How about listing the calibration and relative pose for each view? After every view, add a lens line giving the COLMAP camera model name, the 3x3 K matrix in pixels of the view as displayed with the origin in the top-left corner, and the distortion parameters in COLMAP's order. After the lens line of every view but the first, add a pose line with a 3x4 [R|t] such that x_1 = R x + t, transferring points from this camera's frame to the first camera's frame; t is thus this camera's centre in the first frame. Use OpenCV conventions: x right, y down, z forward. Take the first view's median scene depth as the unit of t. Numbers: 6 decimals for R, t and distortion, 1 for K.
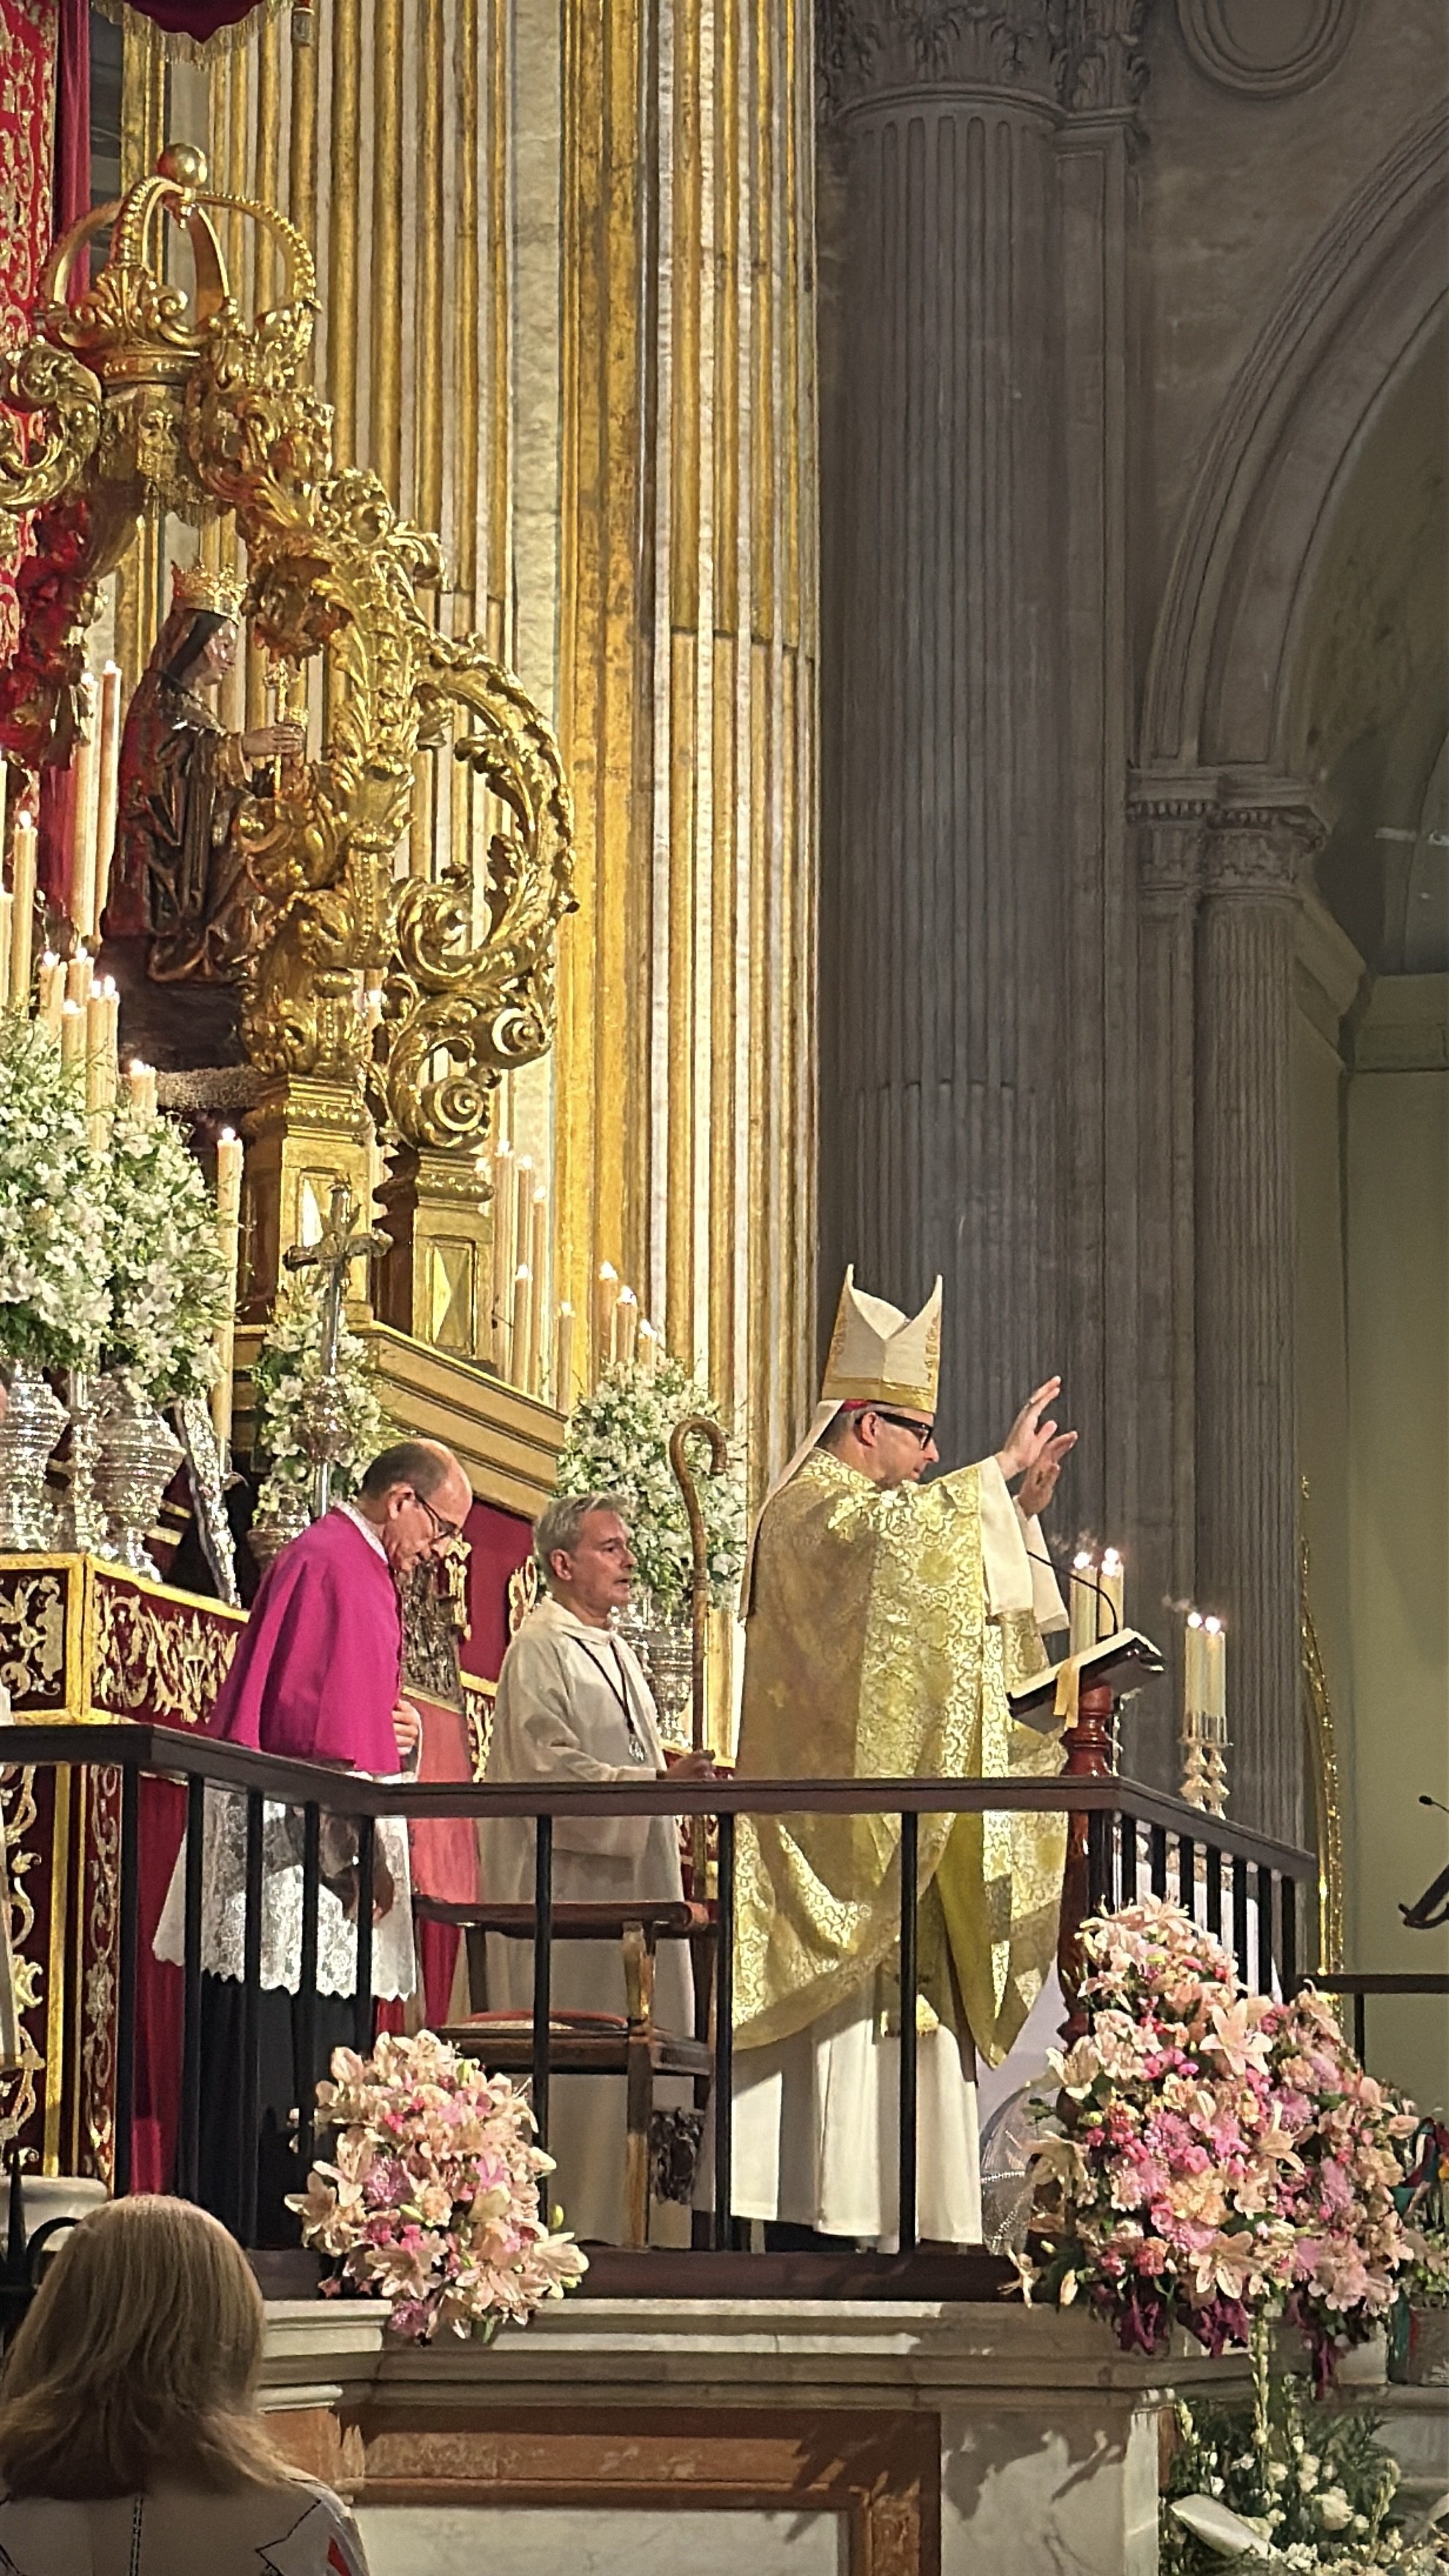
lens RADIAL K [[6463.8, 0, 724.5], [0, 6463.8, 1288.0], [0, 0, 1]] dist [0.078684, 0.424682]
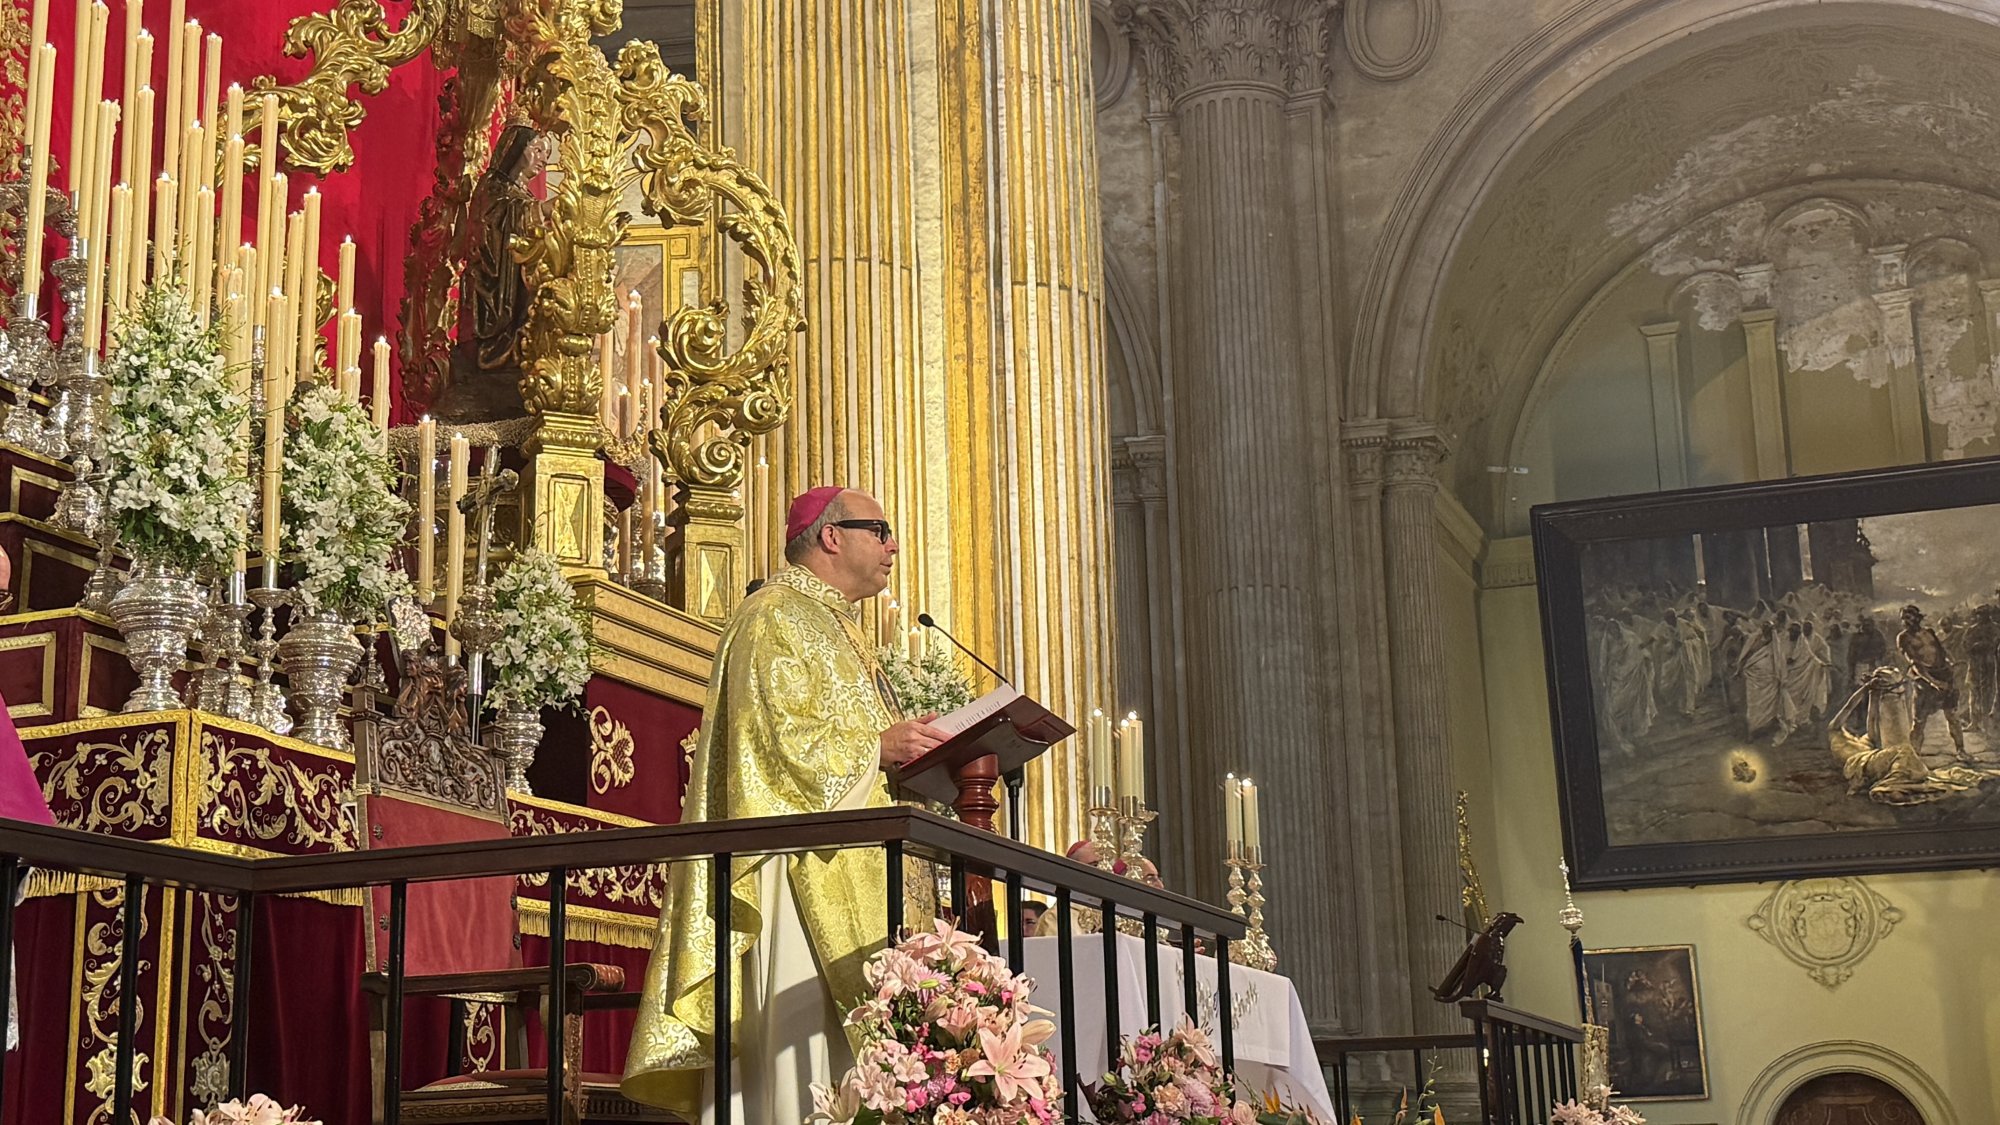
lens RADIAL K [[2721.6, 0, 1000.0], [0, 2721.6, 562.5], [0, 0, 1]] dist [0.124835, -0.007518]
pose [[0.993549, -0.058601, -0.097087, 0.056241], [0.050596, 0.995268, -0.082959, 0.035011], [0.101489, 0.077512, 0.991812, 0.274583]]
